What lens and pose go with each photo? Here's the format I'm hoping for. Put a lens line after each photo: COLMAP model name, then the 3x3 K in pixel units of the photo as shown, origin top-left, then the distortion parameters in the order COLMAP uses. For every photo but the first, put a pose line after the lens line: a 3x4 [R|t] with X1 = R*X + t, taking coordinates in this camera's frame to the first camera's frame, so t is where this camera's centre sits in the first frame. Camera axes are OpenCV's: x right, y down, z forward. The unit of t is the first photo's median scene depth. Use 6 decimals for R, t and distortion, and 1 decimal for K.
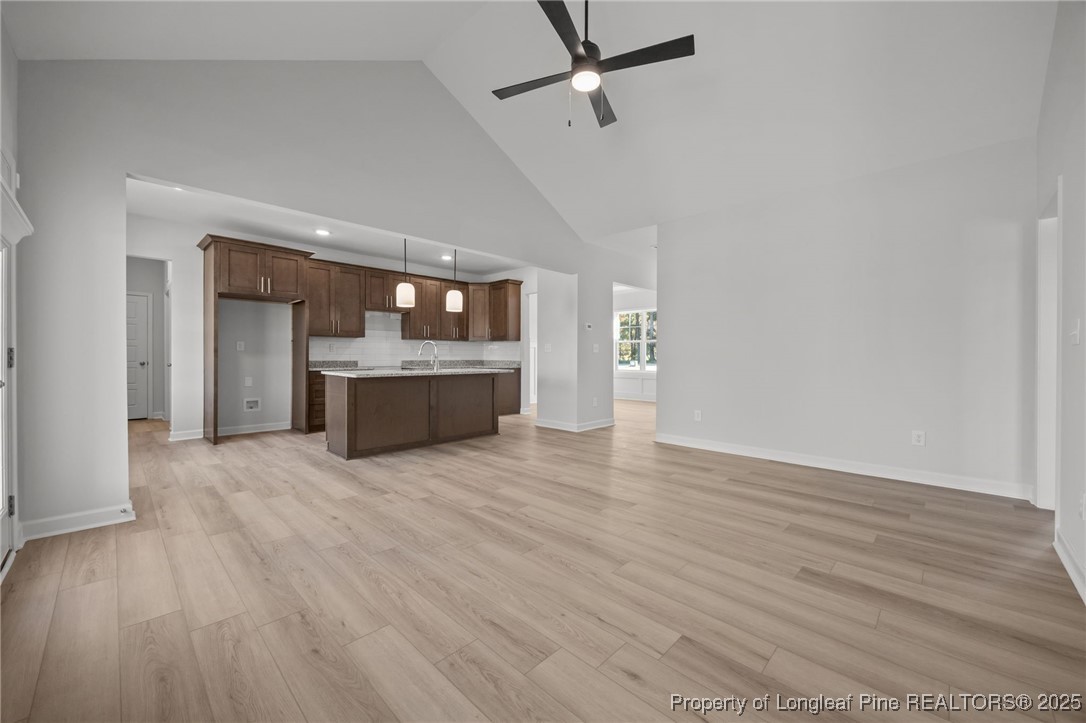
lens RADIAL K [[415.7, 0, 546.1], [0, 415.7, 359.4], [0, 0, 1]] dist [-0.001603, -0.000174]
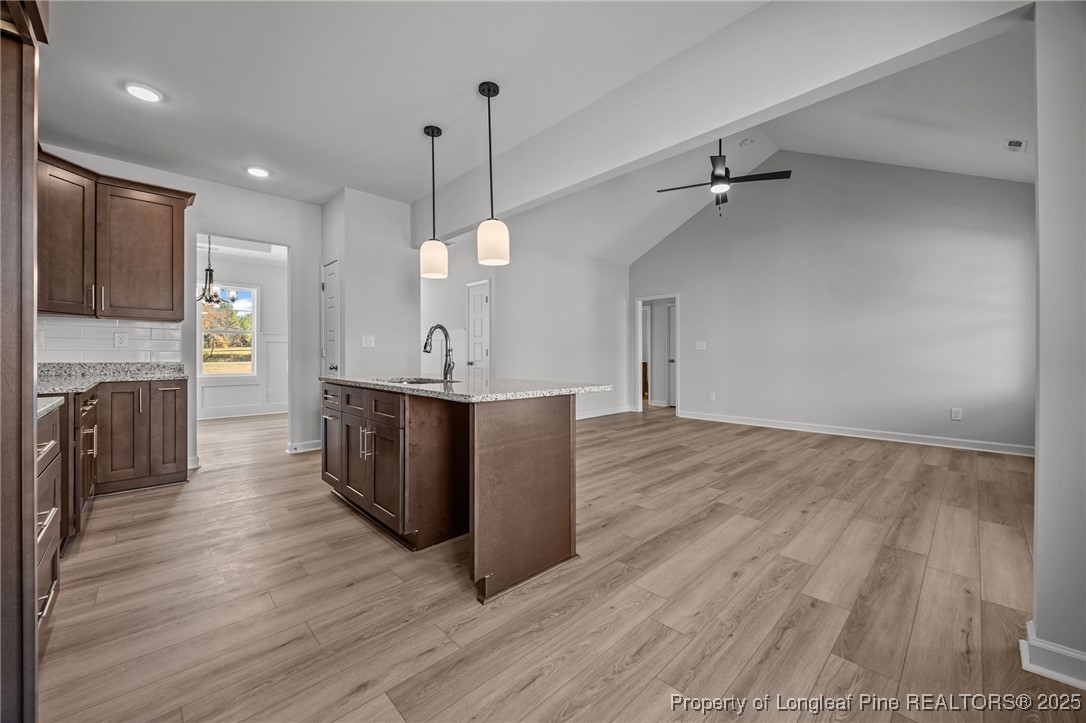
lens RADIAL K [[415.7, 0, 548.6], [0, 415.7, 355.7], [0, 0, 1]] dist [-0.001603, -0.000174]
pose [[0.035640, -0.005955, 0.999347, -0.829695], [0.008606, 0.999947, 0.005652, -0.005580], [-0.999328, 0.008399, 0.035689, 0.853103]]
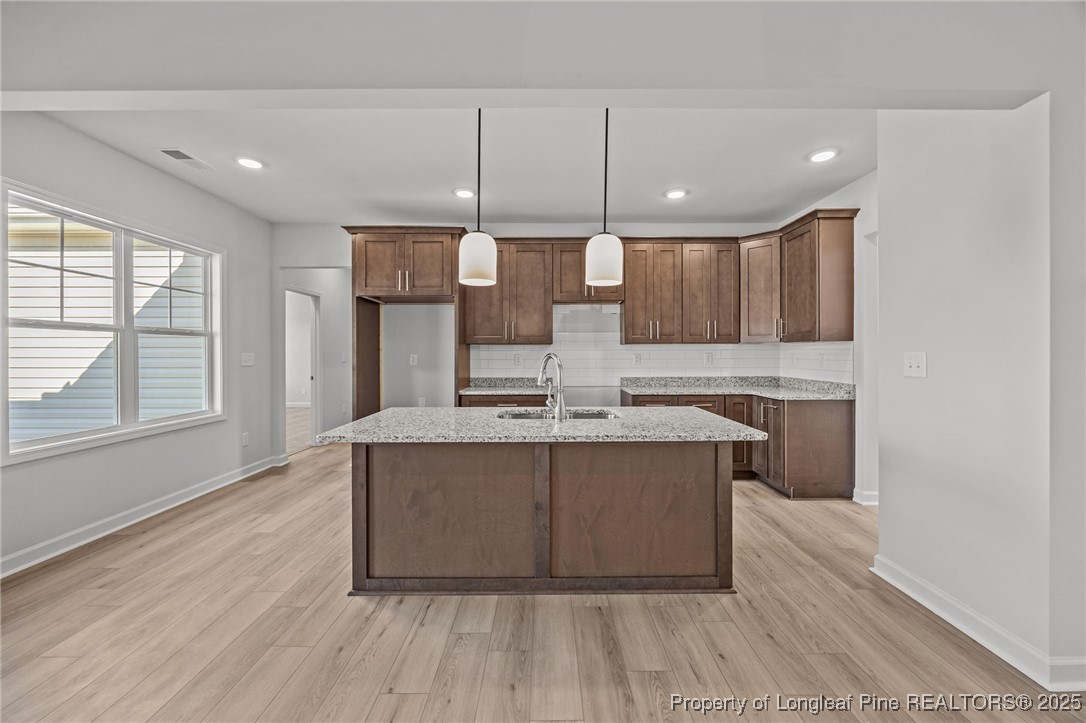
lens RADIAL K [[415.7, 0, 545.9], [0, 415.7, 354.9], [0, 0, 1]] dist [-0.001603, -0.000174]
pose [[0.694180, -0.004101, -0.719790, 0.049569], [0.000333, 0.999985, -0.005376, -0.041259], [0.719802, 0.003492, 0.694171, 0.686038]]
